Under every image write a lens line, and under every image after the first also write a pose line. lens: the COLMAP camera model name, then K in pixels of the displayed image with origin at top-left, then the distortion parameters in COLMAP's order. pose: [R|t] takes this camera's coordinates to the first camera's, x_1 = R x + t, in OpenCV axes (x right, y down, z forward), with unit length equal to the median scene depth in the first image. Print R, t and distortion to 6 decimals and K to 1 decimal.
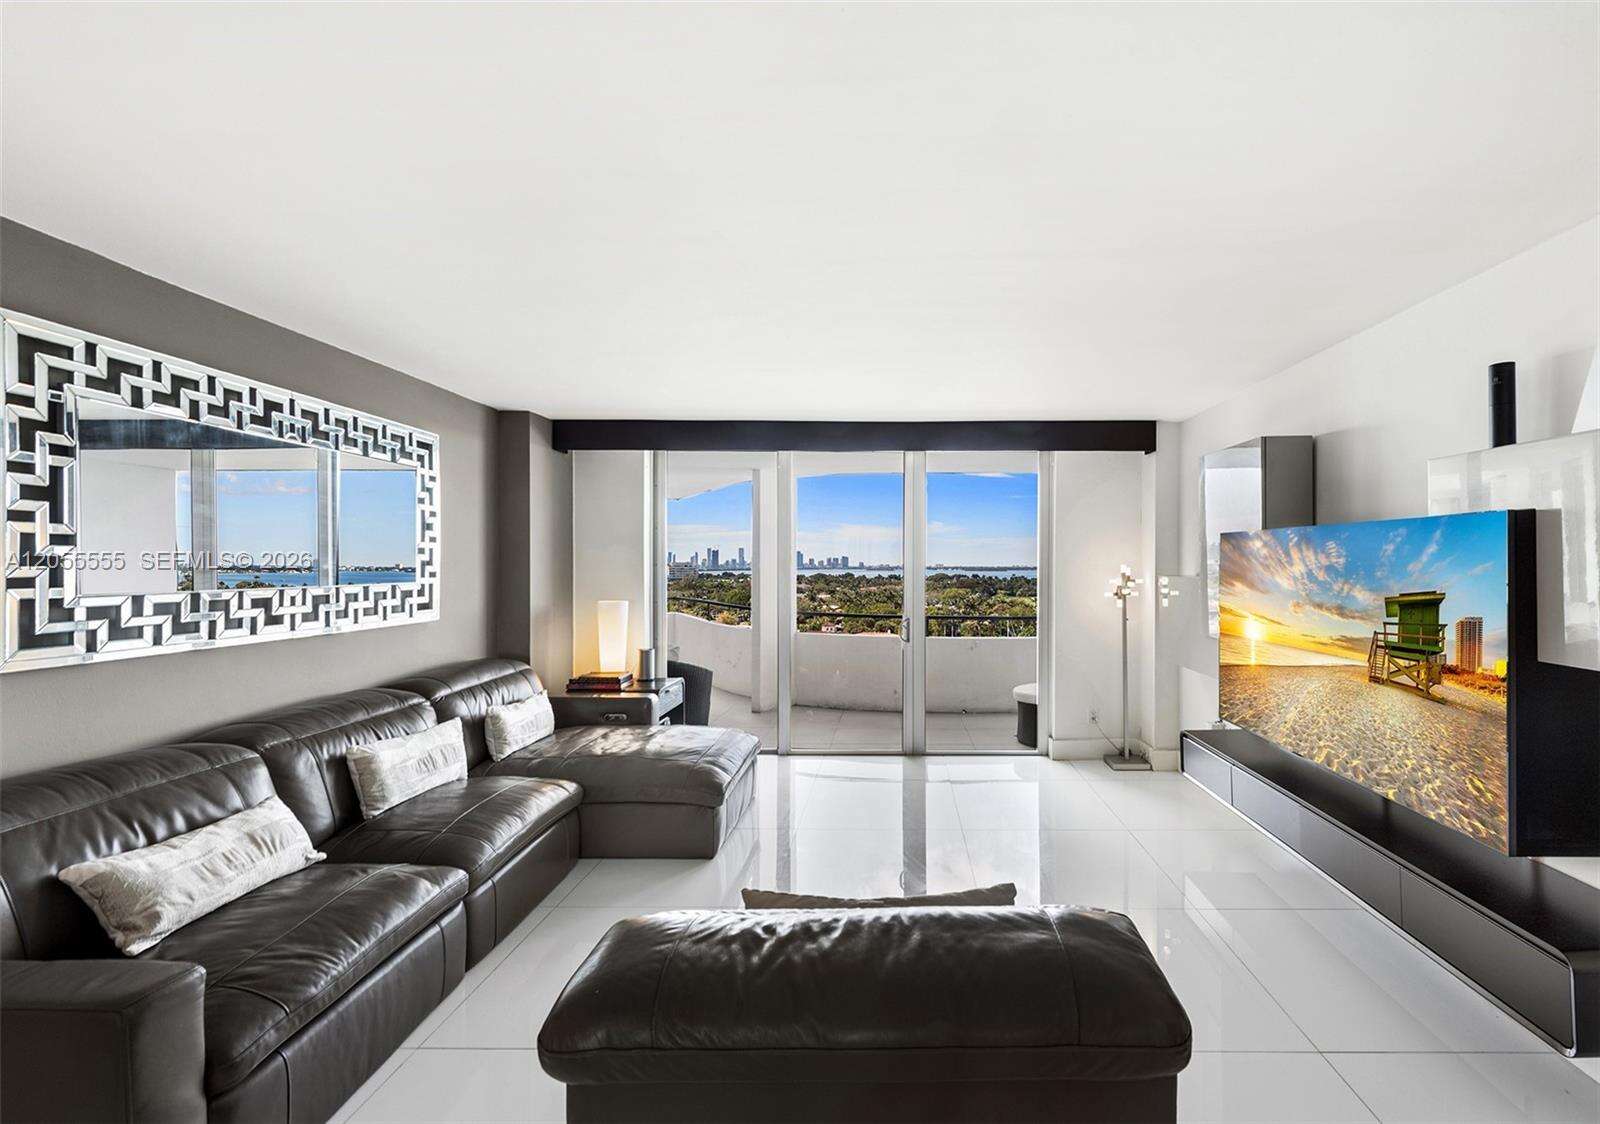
lens RADIAL K [[748.5, 0, 822.6], [0, 748.5, 571.2], [0, 0, 1]] dist [-0.031215, -0.001388]
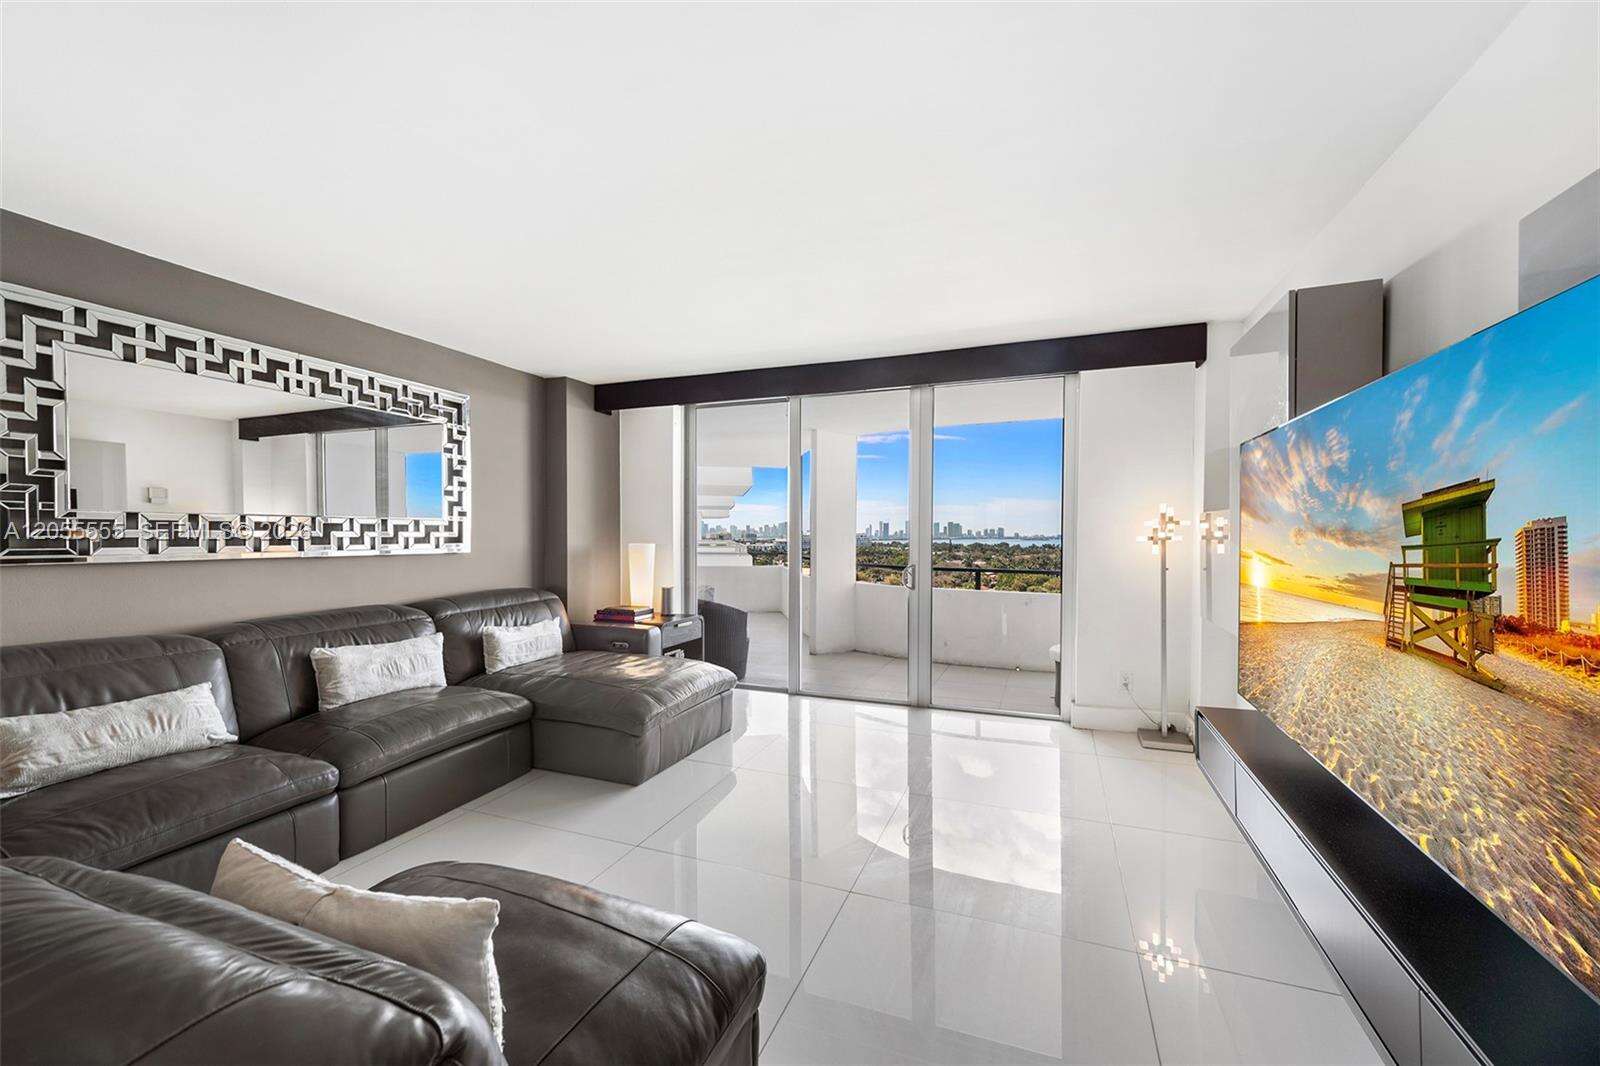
lens RADIAL K [[626.1, 0, 775.6], [0, 626.1, 533.7], [0, 0, 1]] dist [-0.004113, 0.001009]
pose [[0.942946, 0.005635, -0.332897, 0.360644], [-0.010267, 0.999873, -0.012158, 0.056090], [0.332787, 0.014882, 0.942885, 0.283632]]
